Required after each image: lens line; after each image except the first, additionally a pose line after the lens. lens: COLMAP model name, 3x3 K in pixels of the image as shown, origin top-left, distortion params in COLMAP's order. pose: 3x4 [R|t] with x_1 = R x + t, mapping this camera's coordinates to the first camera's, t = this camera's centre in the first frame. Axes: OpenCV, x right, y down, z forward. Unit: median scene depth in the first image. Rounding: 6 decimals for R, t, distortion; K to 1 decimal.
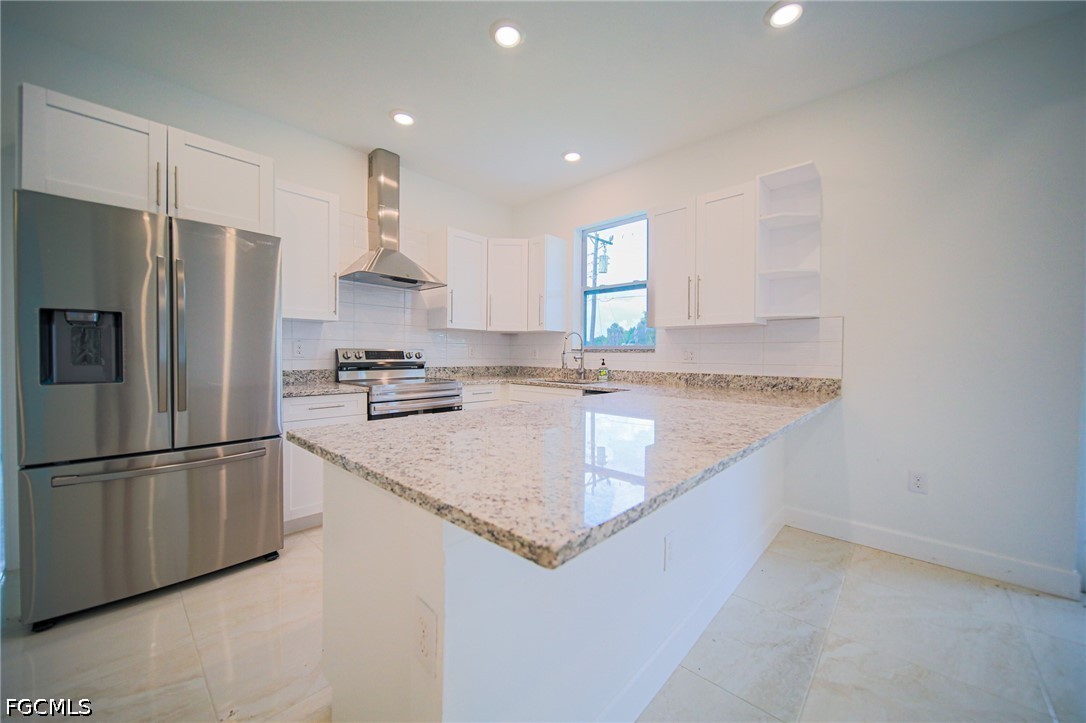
lens RADIAL K [[407.2, 0, 543.0], [0, 407.2, 361.5], [0, 0, 1]] dist [-0.001075, -0.000079]
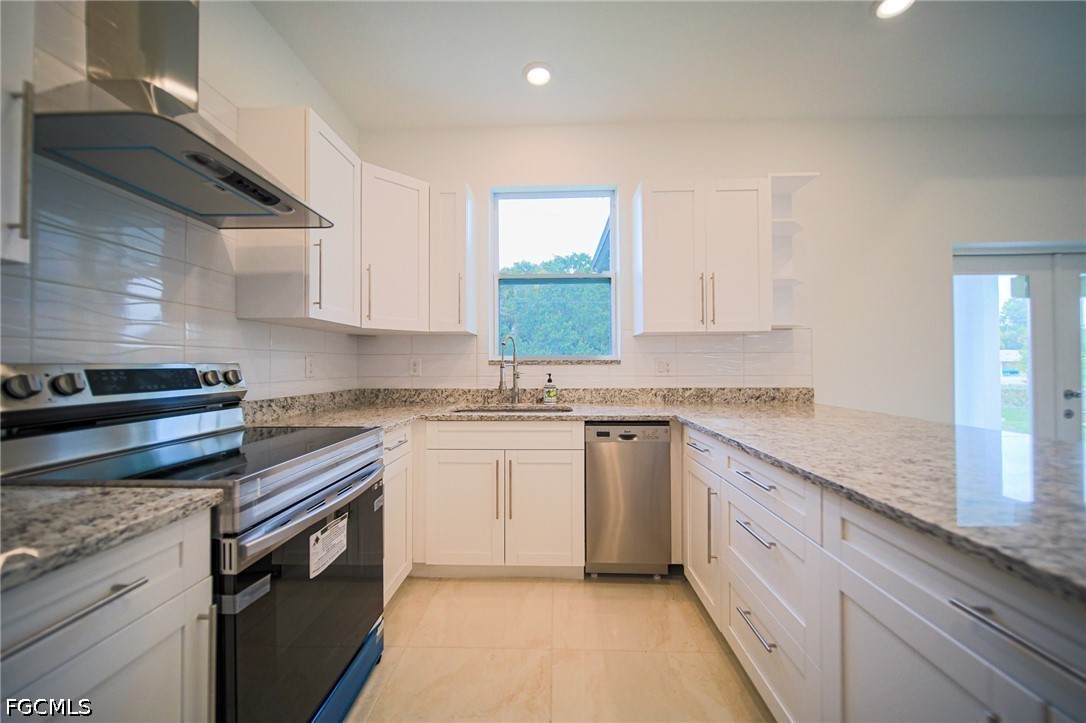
lens RADIAL K [[407.2, 0, 543.0], [0, 407.2, 361.5], [0, 0, 1]] dist [-0.001075, -0.000079]
pose [[0.750975, -0.006942, 0.660294, -0.350444], [0.023939, 0.999574, -0.016718, -0.016813], [-0.659896, 0.028362, 0.750821, 0.473035]]
